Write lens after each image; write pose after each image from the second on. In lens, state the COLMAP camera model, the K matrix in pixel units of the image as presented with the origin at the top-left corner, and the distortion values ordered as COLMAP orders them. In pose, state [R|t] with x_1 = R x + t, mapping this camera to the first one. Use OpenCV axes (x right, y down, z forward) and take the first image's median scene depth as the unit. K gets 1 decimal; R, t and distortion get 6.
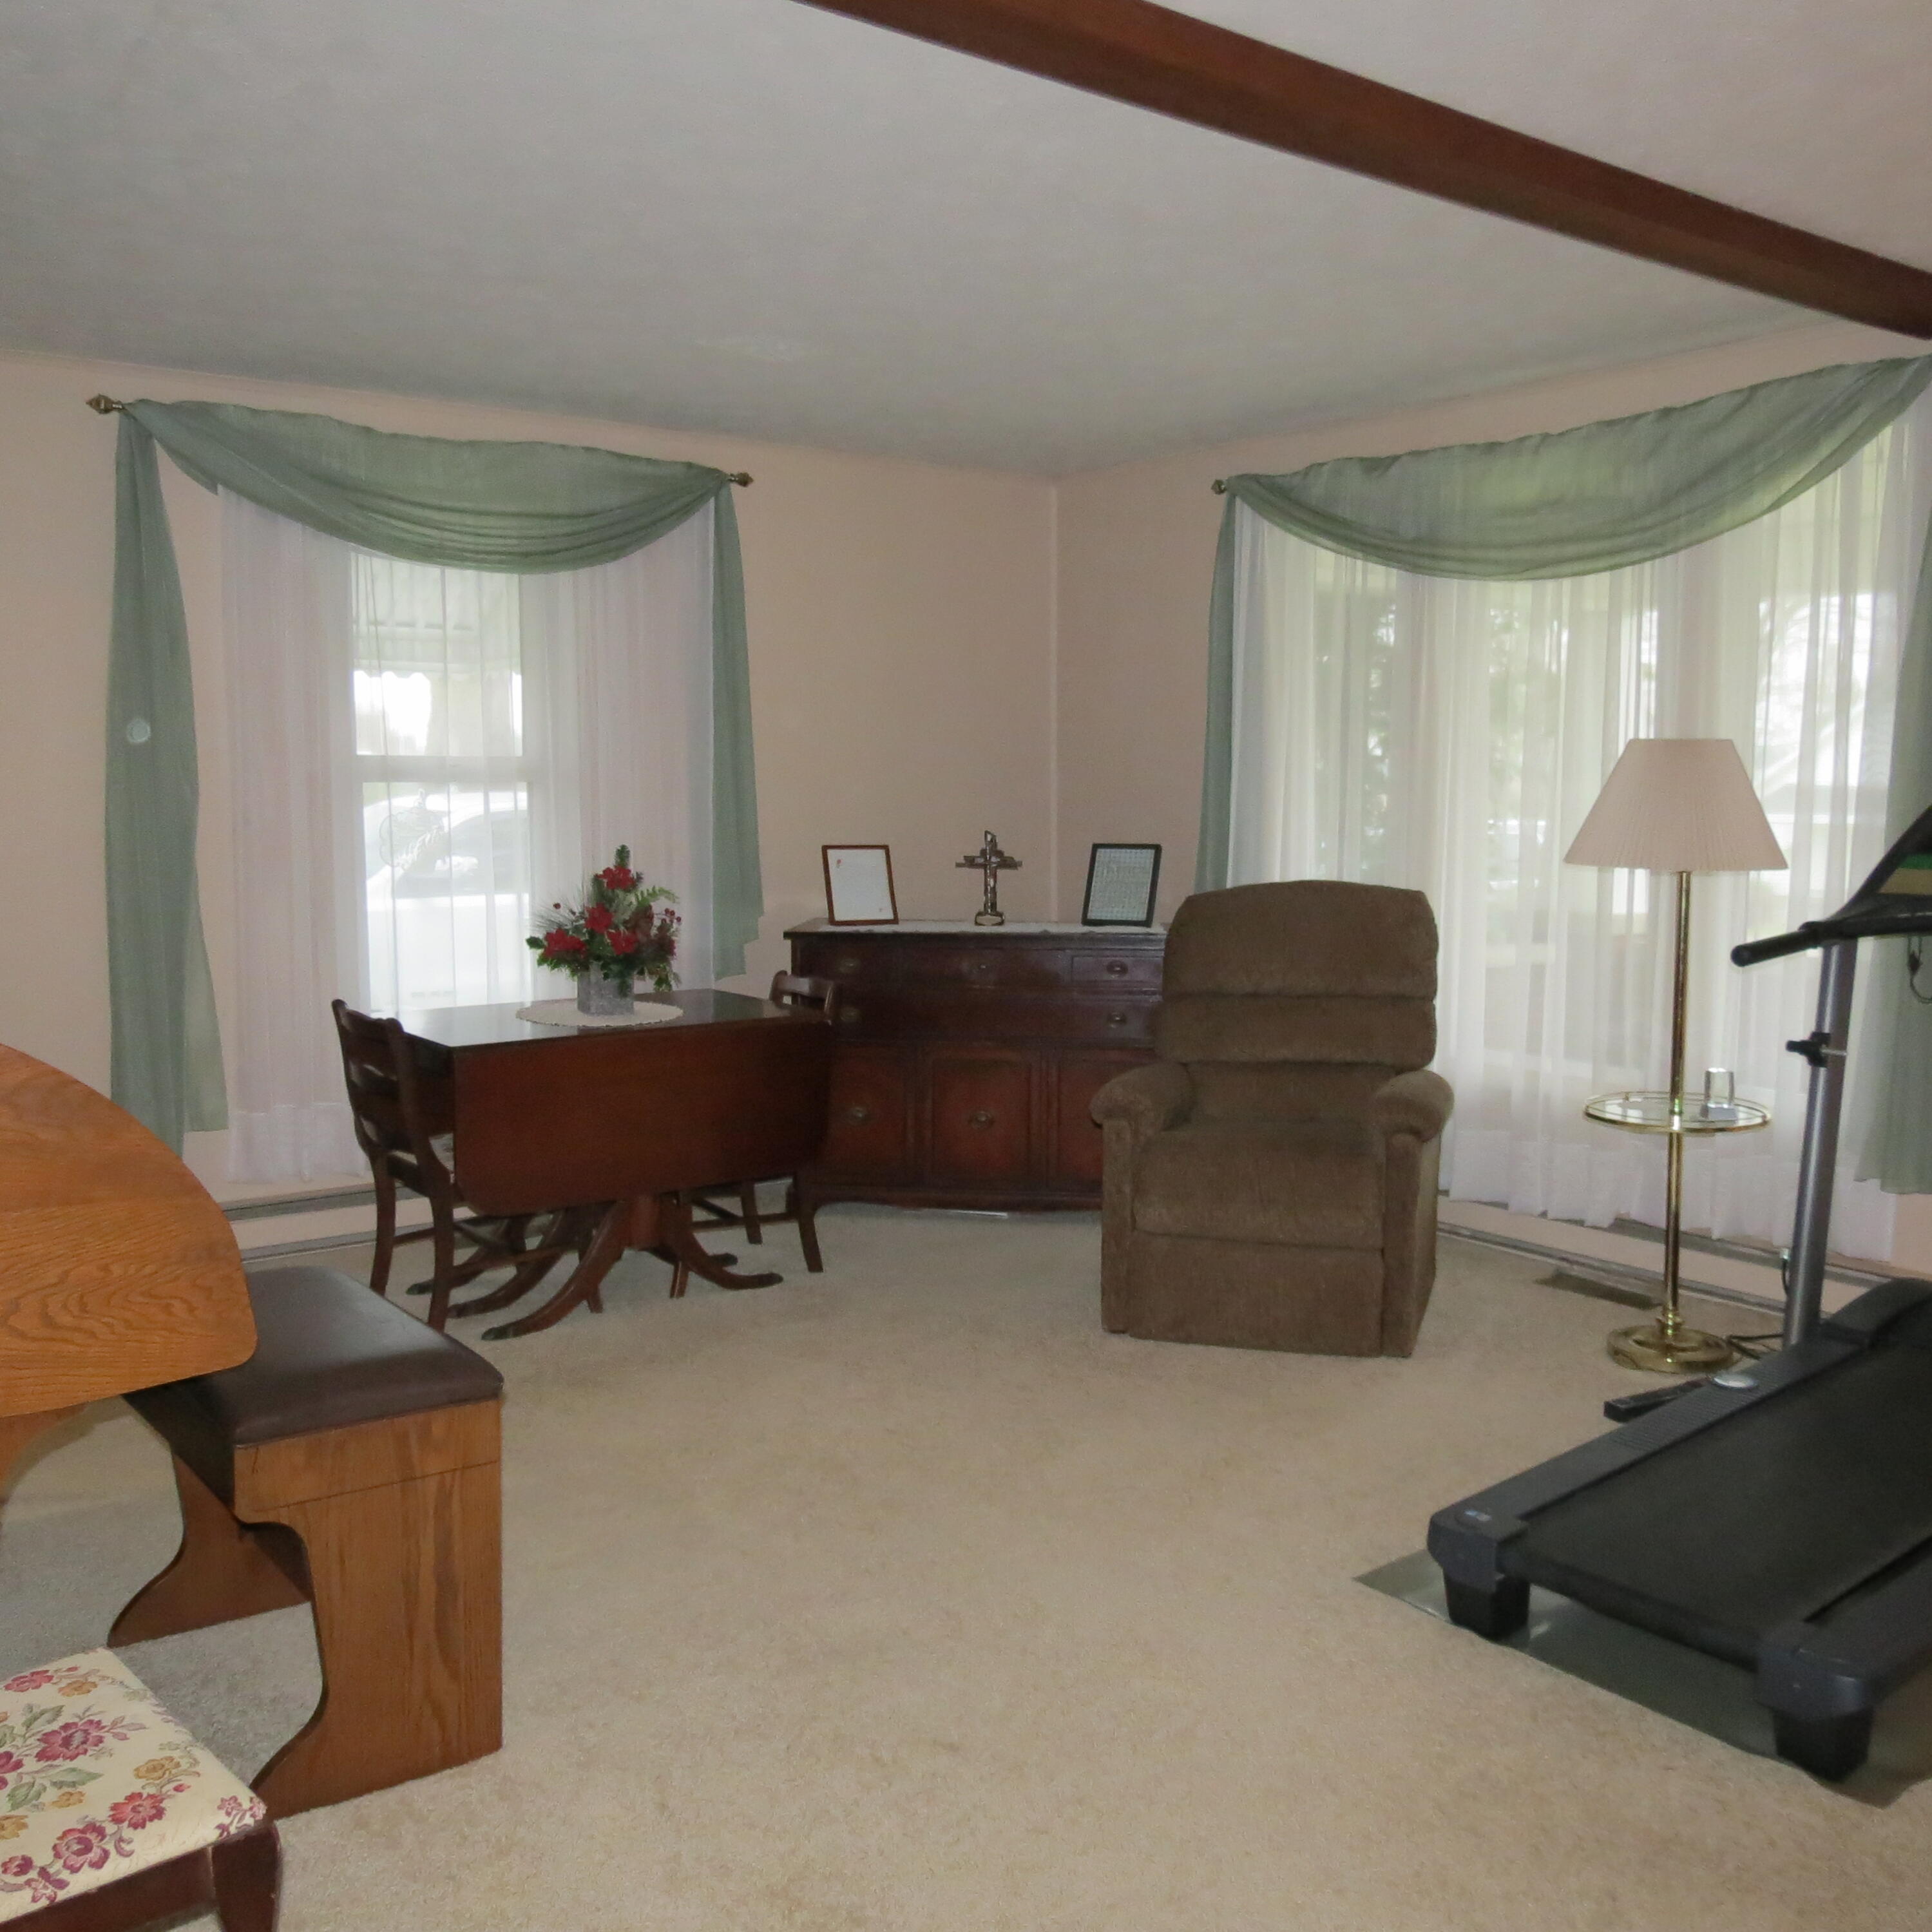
lens RADIAL K [[1863.3, 0, 964.7], [0, 1863.3, 925.0], [0, 0, 1]] dist [-0.009590, -0.000650]
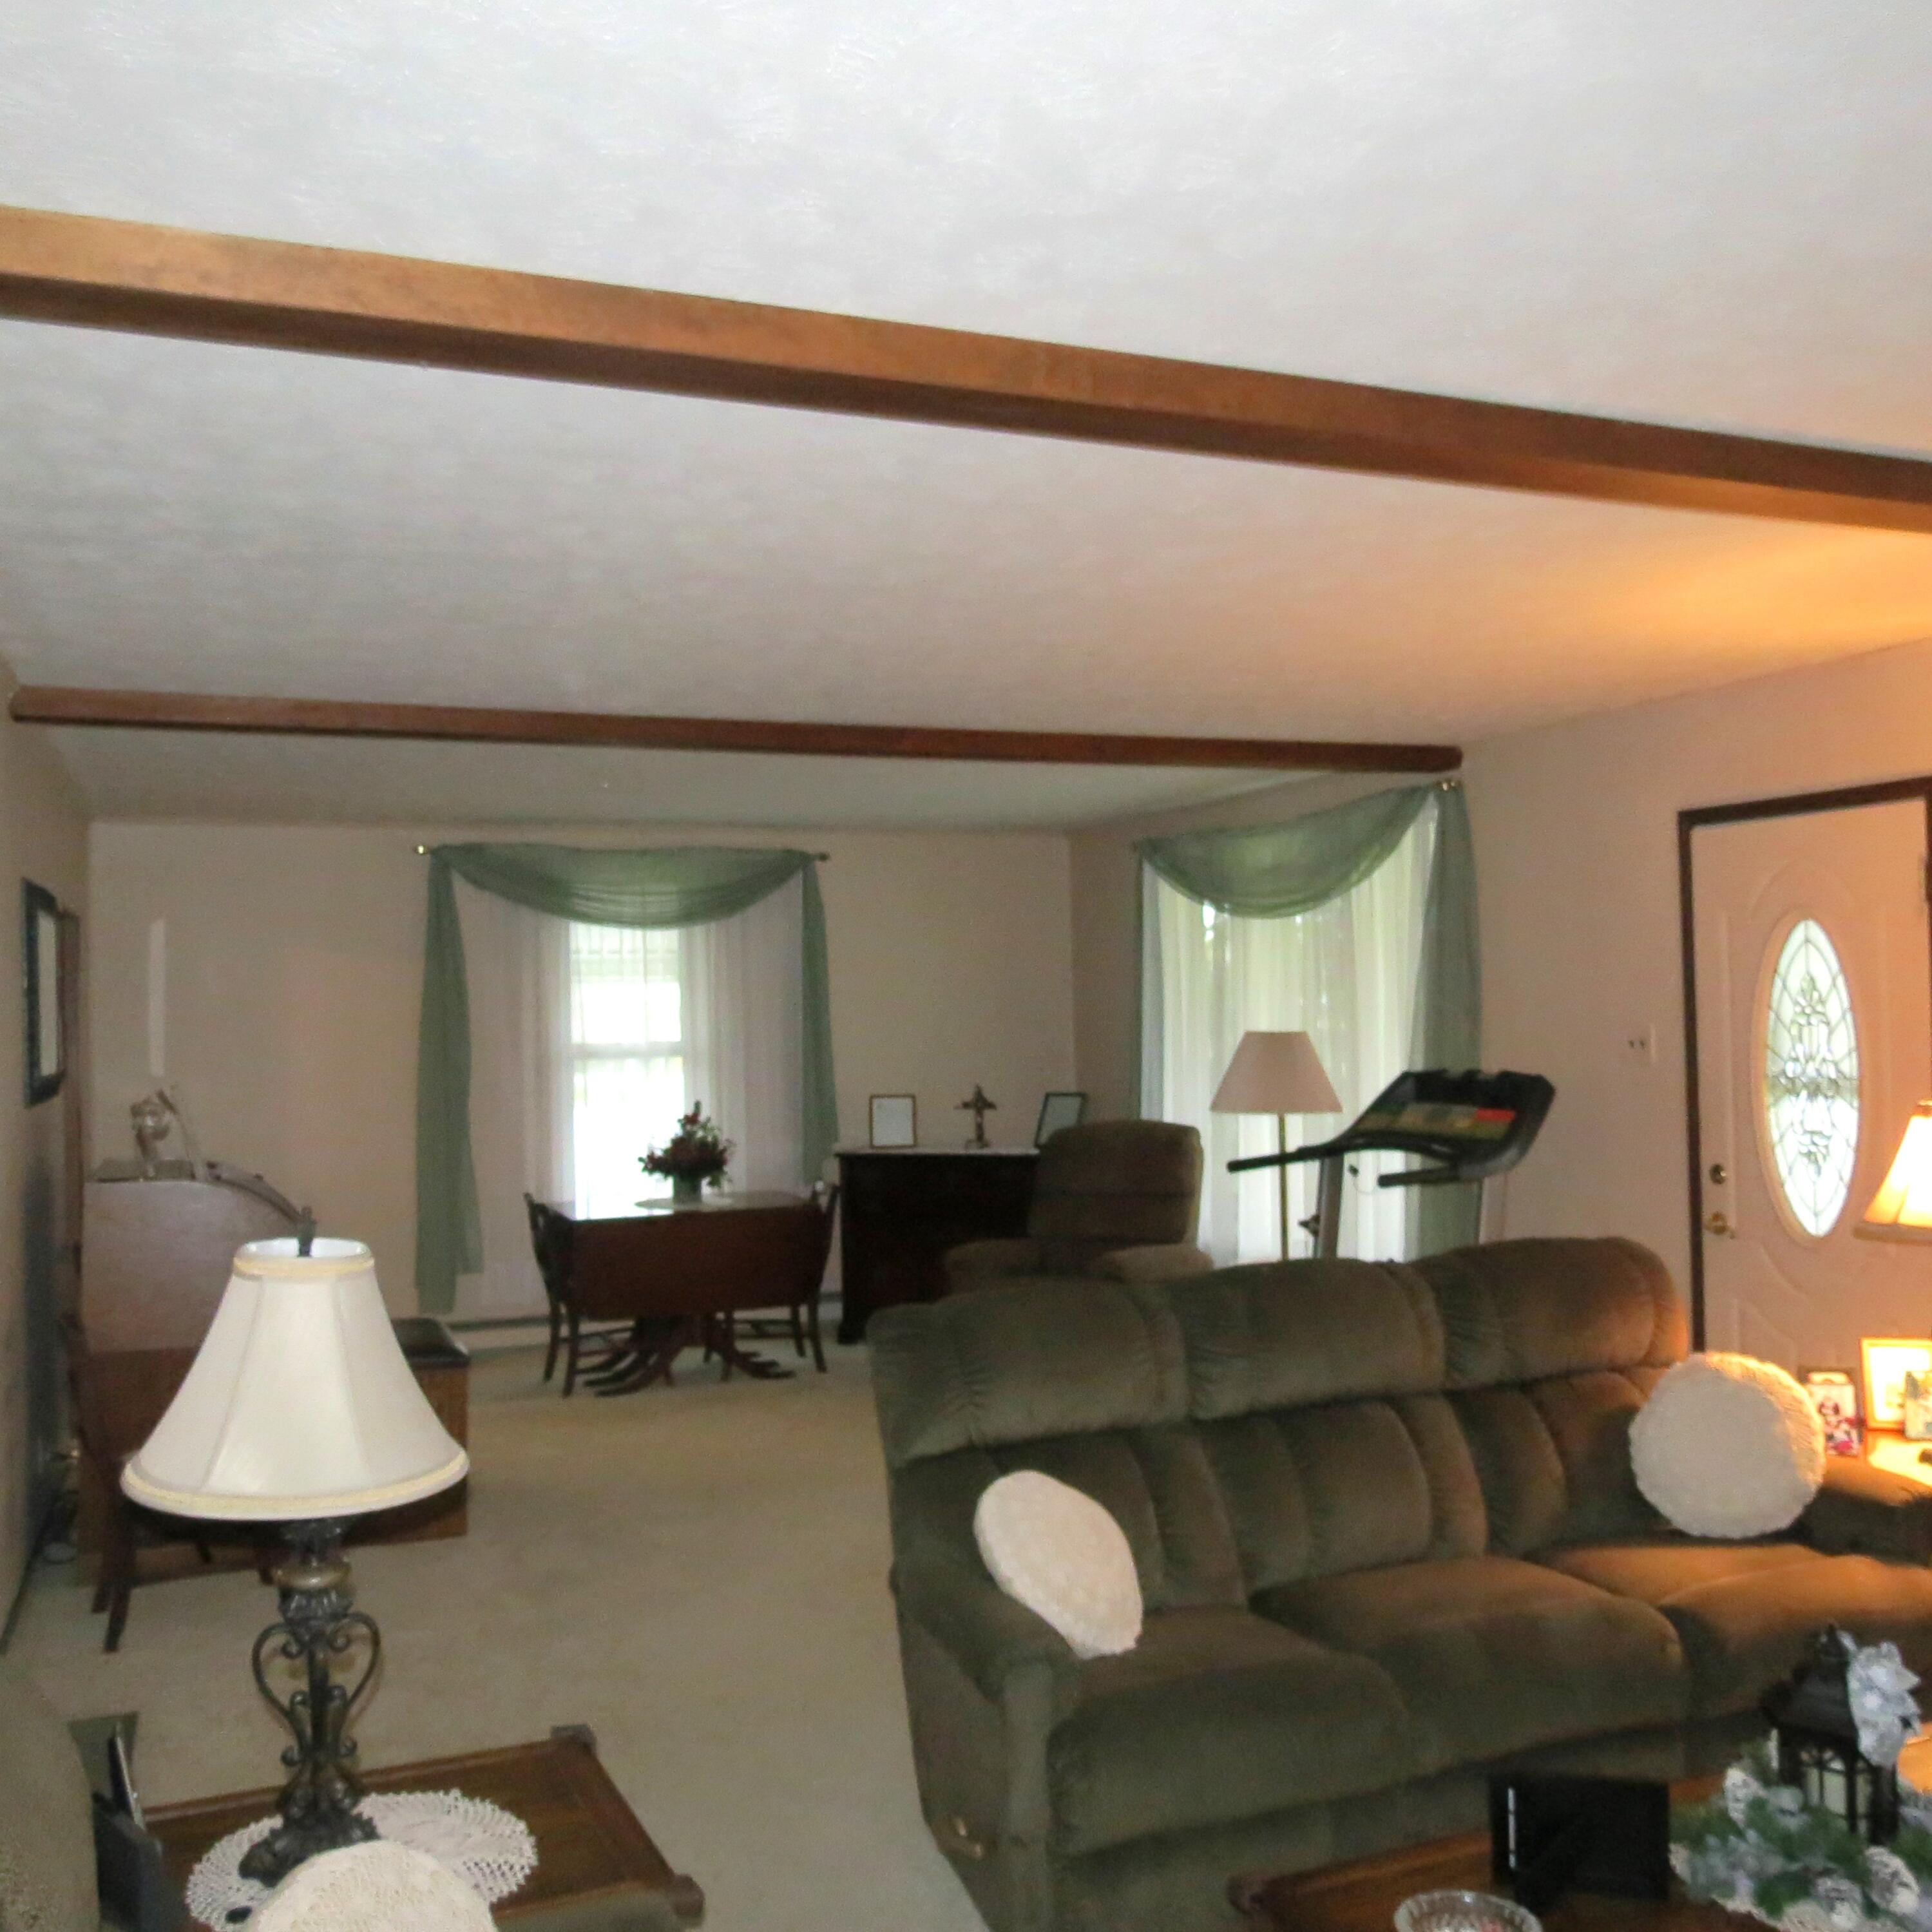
lens RADIAL K [[1829.1, 0, 966.0], [0, 1829.1, 966.0], [0, 0, 1]] dist [-0.026873, 0.002722]
pose [[0.965180, -0.027185, -0.260169, 0.449661], [0.001428, 0.995118, -0.098683, -0.001070], [0.261582, 0.094875, 0.960507, -0.477938]]
